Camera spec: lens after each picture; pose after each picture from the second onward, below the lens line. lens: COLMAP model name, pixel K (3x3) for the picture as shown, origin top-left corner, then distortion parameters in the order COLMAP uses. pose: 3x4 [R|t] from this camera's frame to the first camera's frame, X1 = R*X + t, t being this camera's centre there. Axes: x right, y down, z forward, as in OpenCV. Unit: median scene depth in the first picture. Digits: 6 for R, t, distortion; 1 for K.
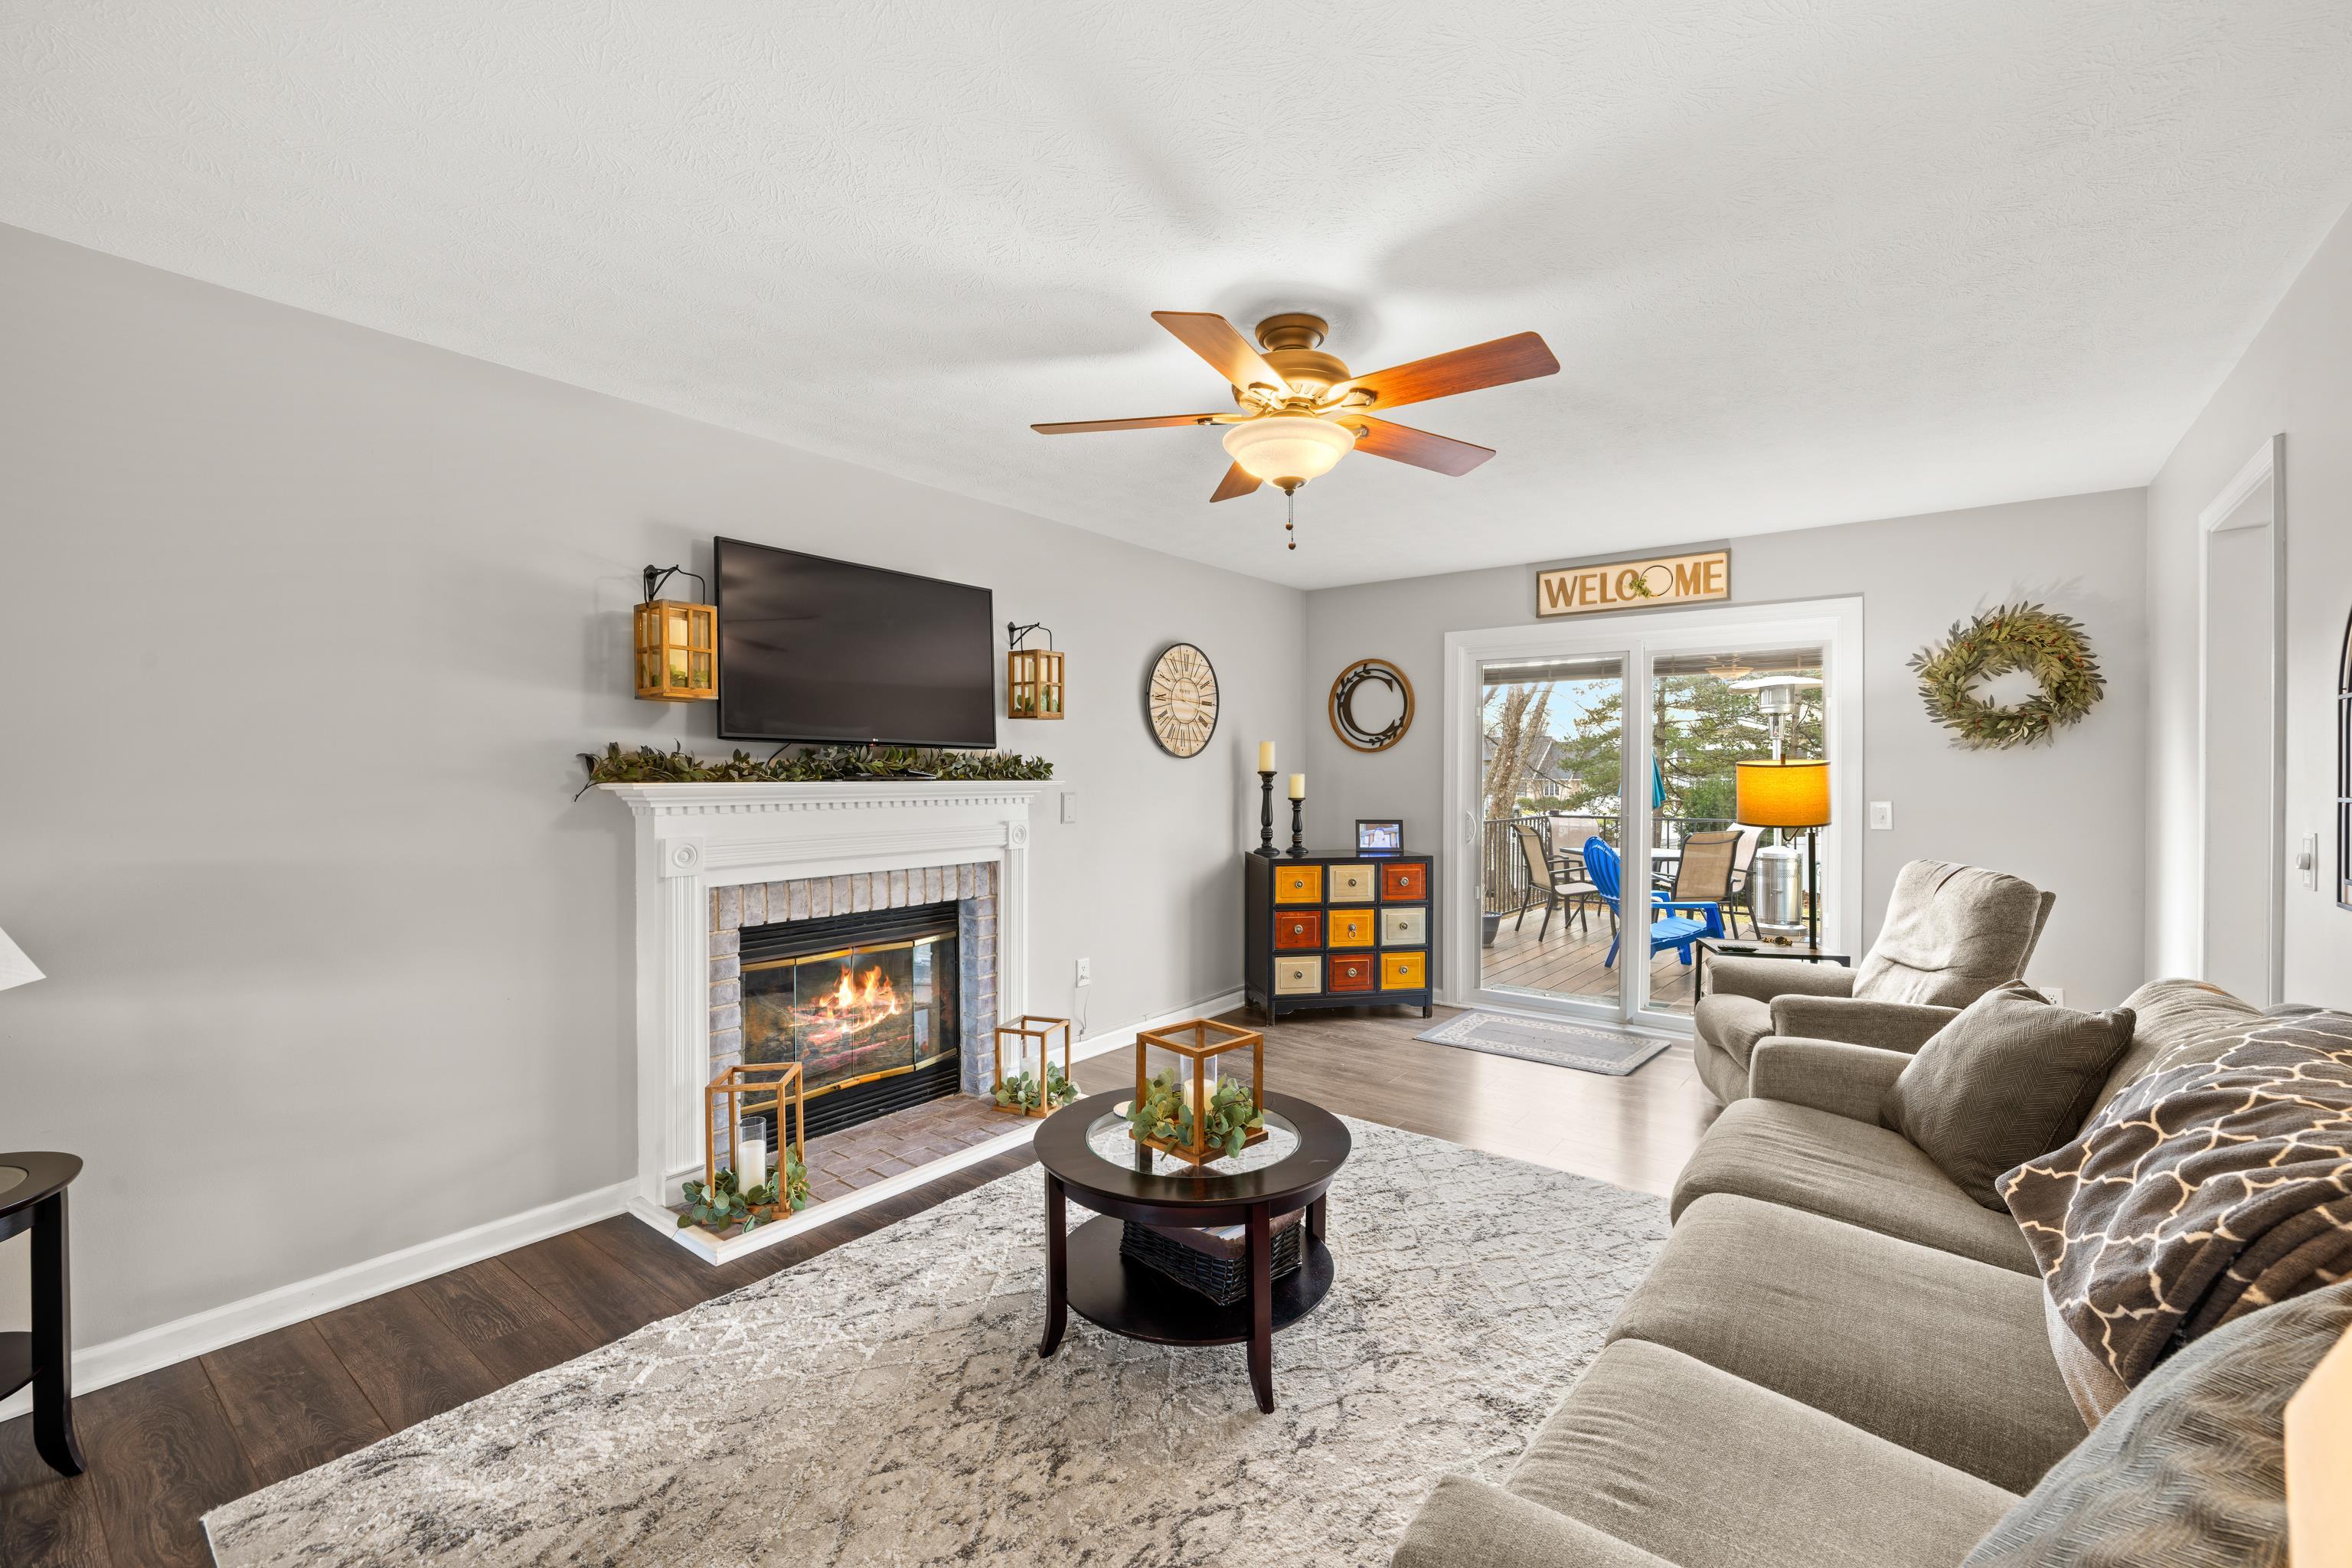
lens RADIAL K [[987.7, 0, 1178.9], [0, 987.7, 778.3], [0, 0, 1]] dist [0.001778, 0.001235]
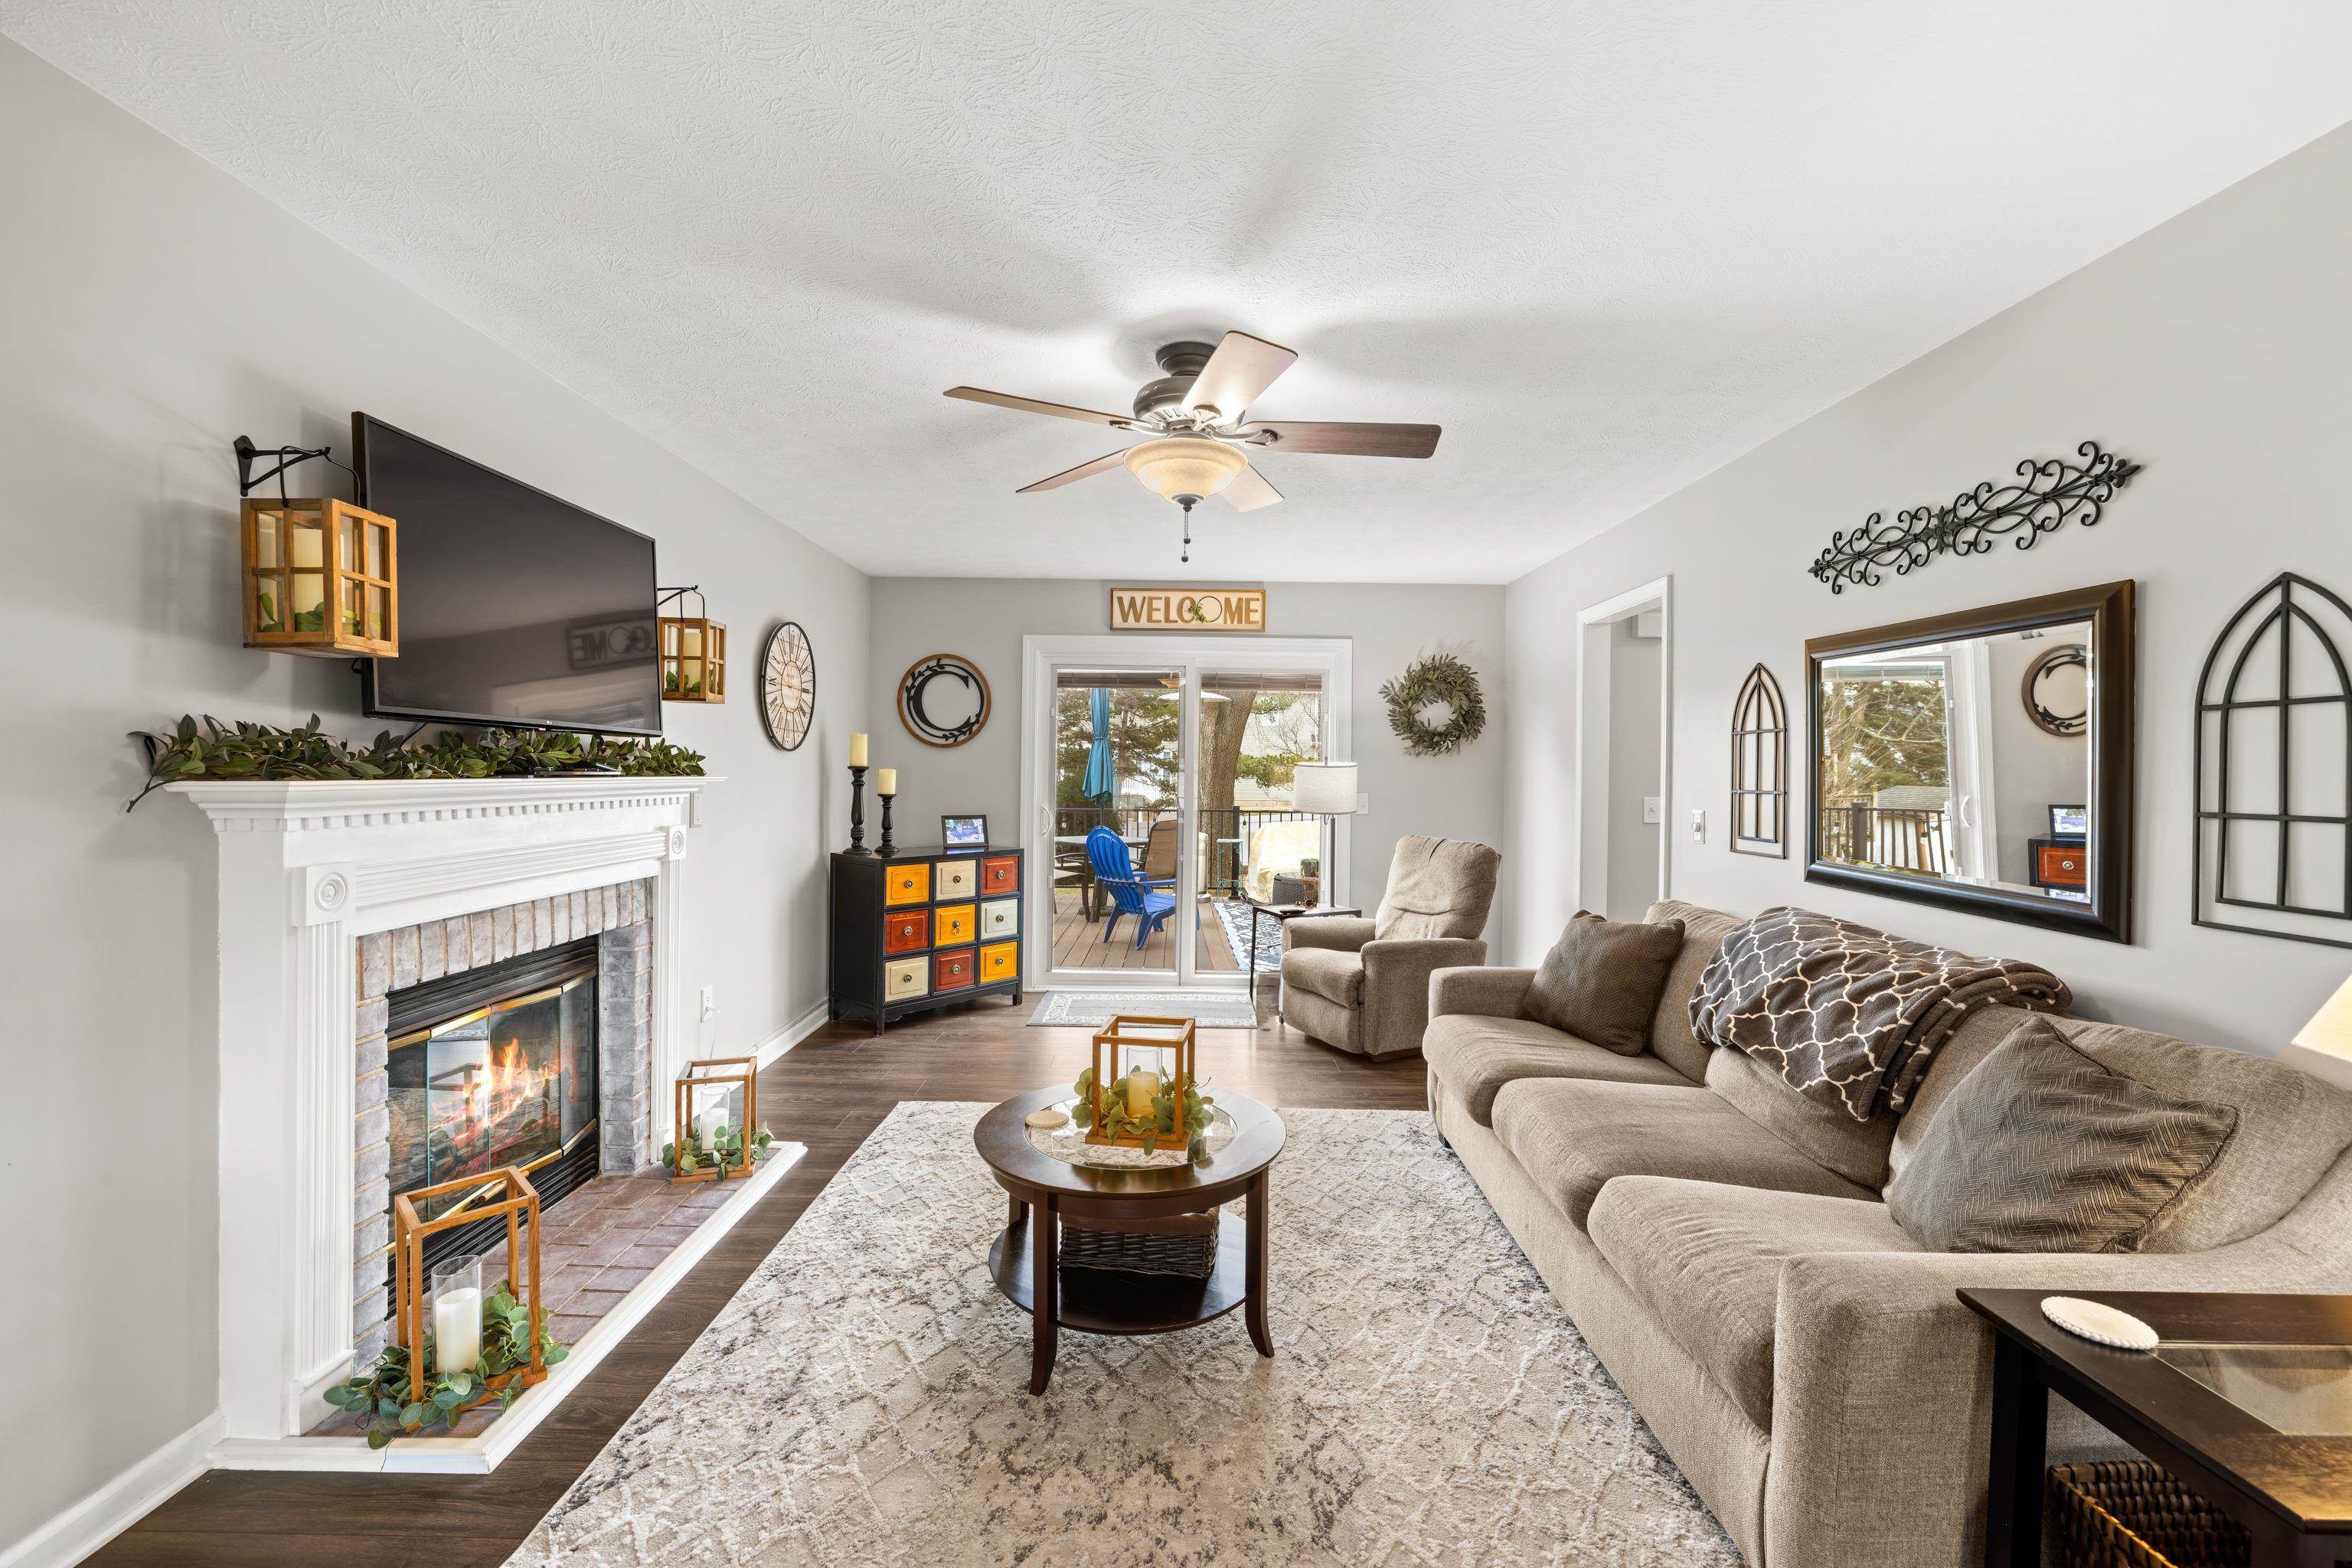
lens RADIAL K [[987.7, 0, 1181.8], [0, 987.7, 775.2], [0, 0, 1]] dist [0.001778, 0.001235]
pose [[0.792682, 0.003327, 0.609627, -0.393828], [-0.005186, 0.999986, 0.001287, -0.002292], [-0.609614, -0.004181, 0.792688, 0.115568]]
